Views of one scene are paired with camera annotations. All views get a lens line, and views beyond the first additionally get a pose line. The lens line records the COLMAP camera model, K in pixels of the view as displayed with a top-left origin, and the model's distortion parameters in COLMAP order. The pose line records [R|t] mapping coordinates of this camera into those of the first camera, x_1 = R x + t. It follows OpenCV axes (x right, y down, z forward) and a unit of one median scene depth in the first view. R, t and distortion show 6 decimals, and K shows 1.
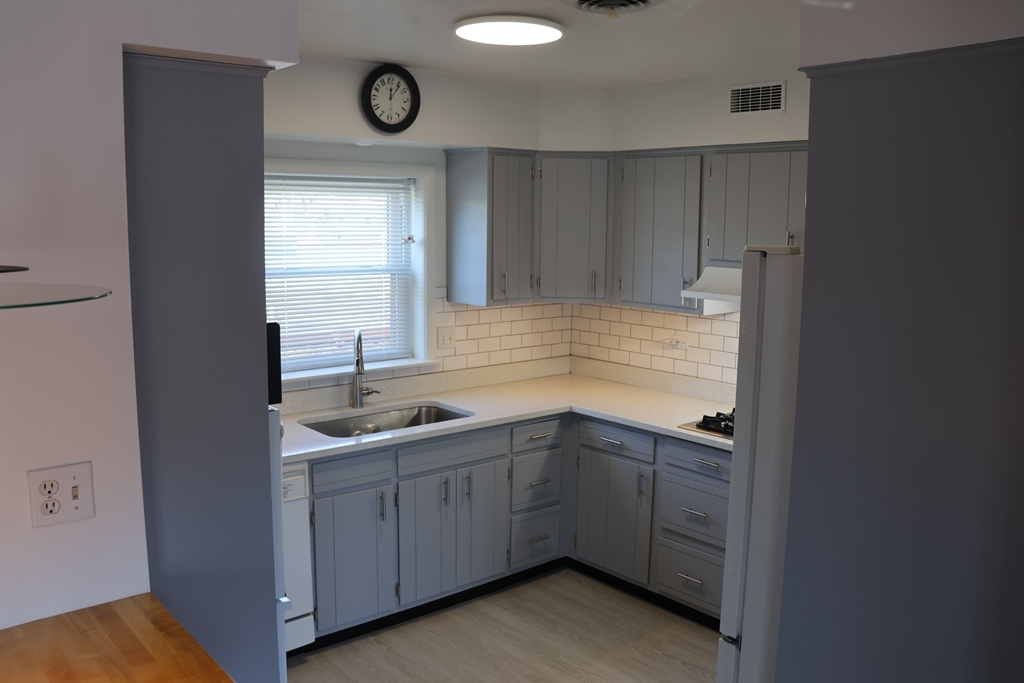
lens RADIAL K [[840.4, 0, 494.3], [0, 840.4, 344.2], [0, 0, 1]] dist [-0.181422, 0.148043]
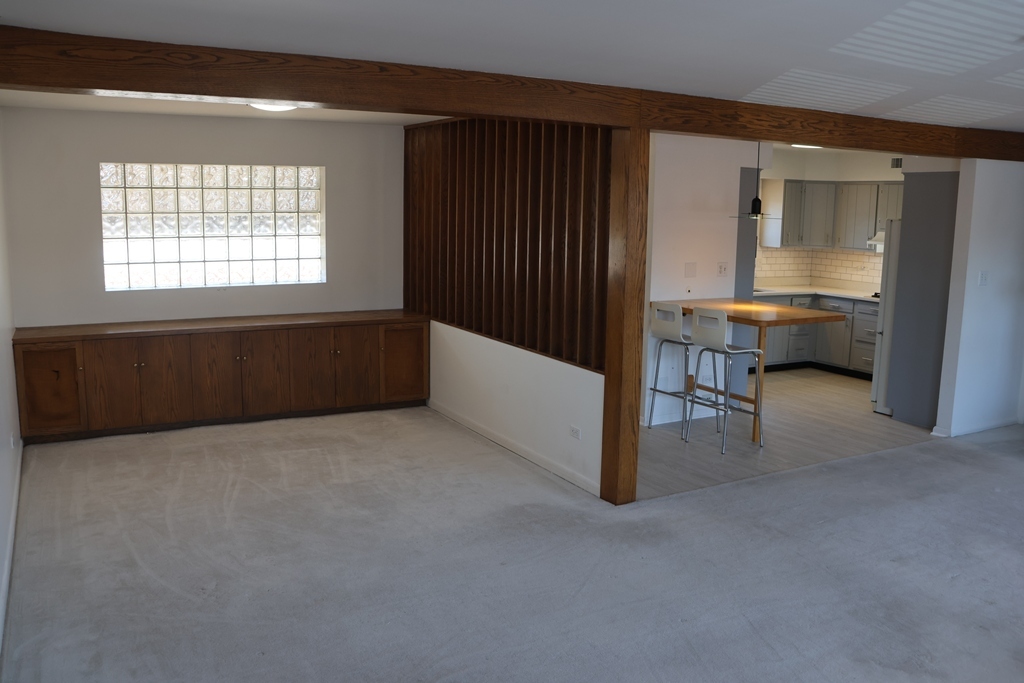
lens RADIAL K [[840.4, 0, 494.3], [0, 840.4, 344.2], [0, 0, 1]] dist [-0.181422, 0.148043]
pose [[0.978730, 0.041391, -0.200935, -0.328425], [-0.038687, 0.999100, 0.017366, 0.222287], [0.201473, -0.009223, 0.979451, -1.442369]]
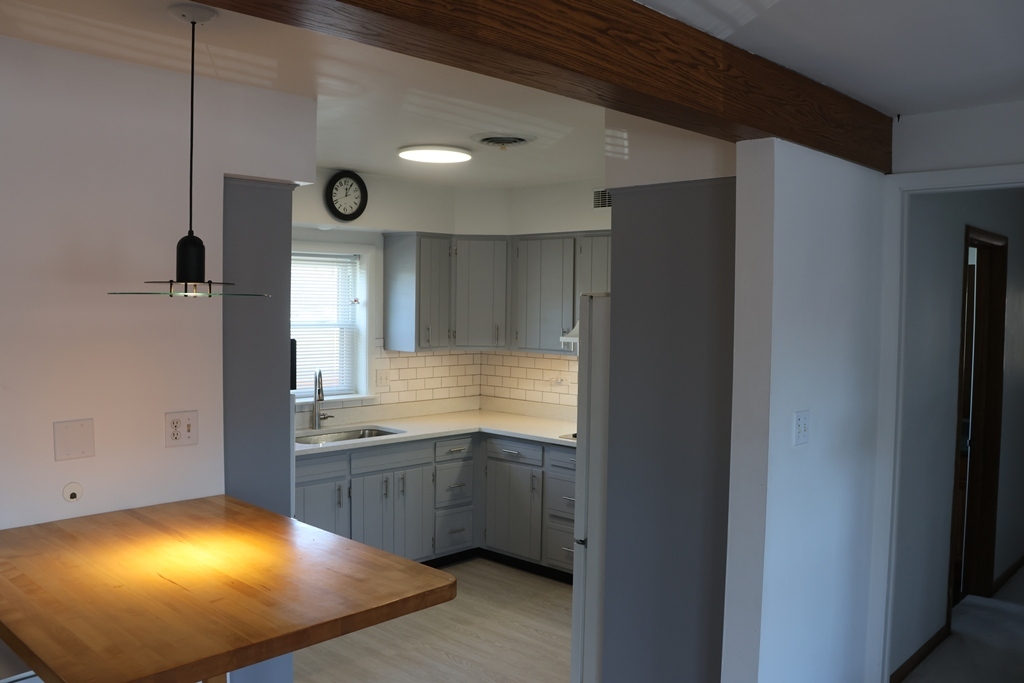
lens RADIAL K [[840.4, 0, 494.3], [0, 840.4, 344.2], [0, 0, 1]] dist [-0.181422, 0.148043]
pose [[0.994812, -0.001374, 0.101718, -0.020272], [0.011061, 0.995441, -0.094734, 0.071568], [-0.101124, 0.095368, 0.990292, -0.325020]]
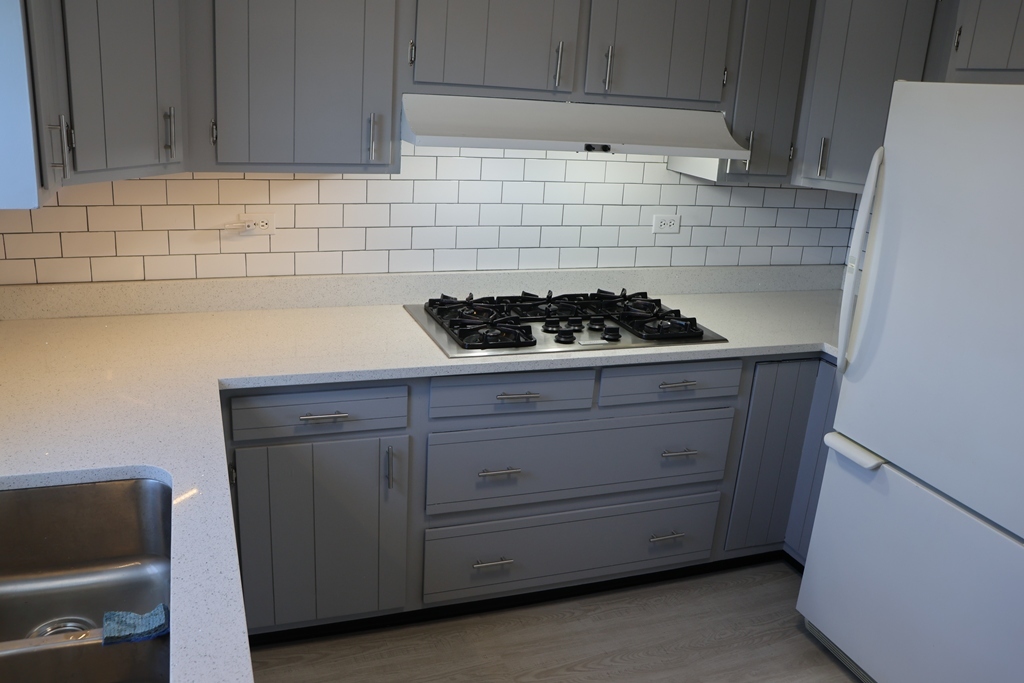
lens RADIAL K [[840.4, 0, 494.3], [0, 840.4, 344.2], [0, 0, 1]] dist [-0.181422, 0.148043]
pose [[0.344782, -0.272998, 0.898108, -0.308248], [0.082528, 0.961885, 0.260702, -0.067064], [-0.935048, -0.015767, 0.354171, 0.692681]]
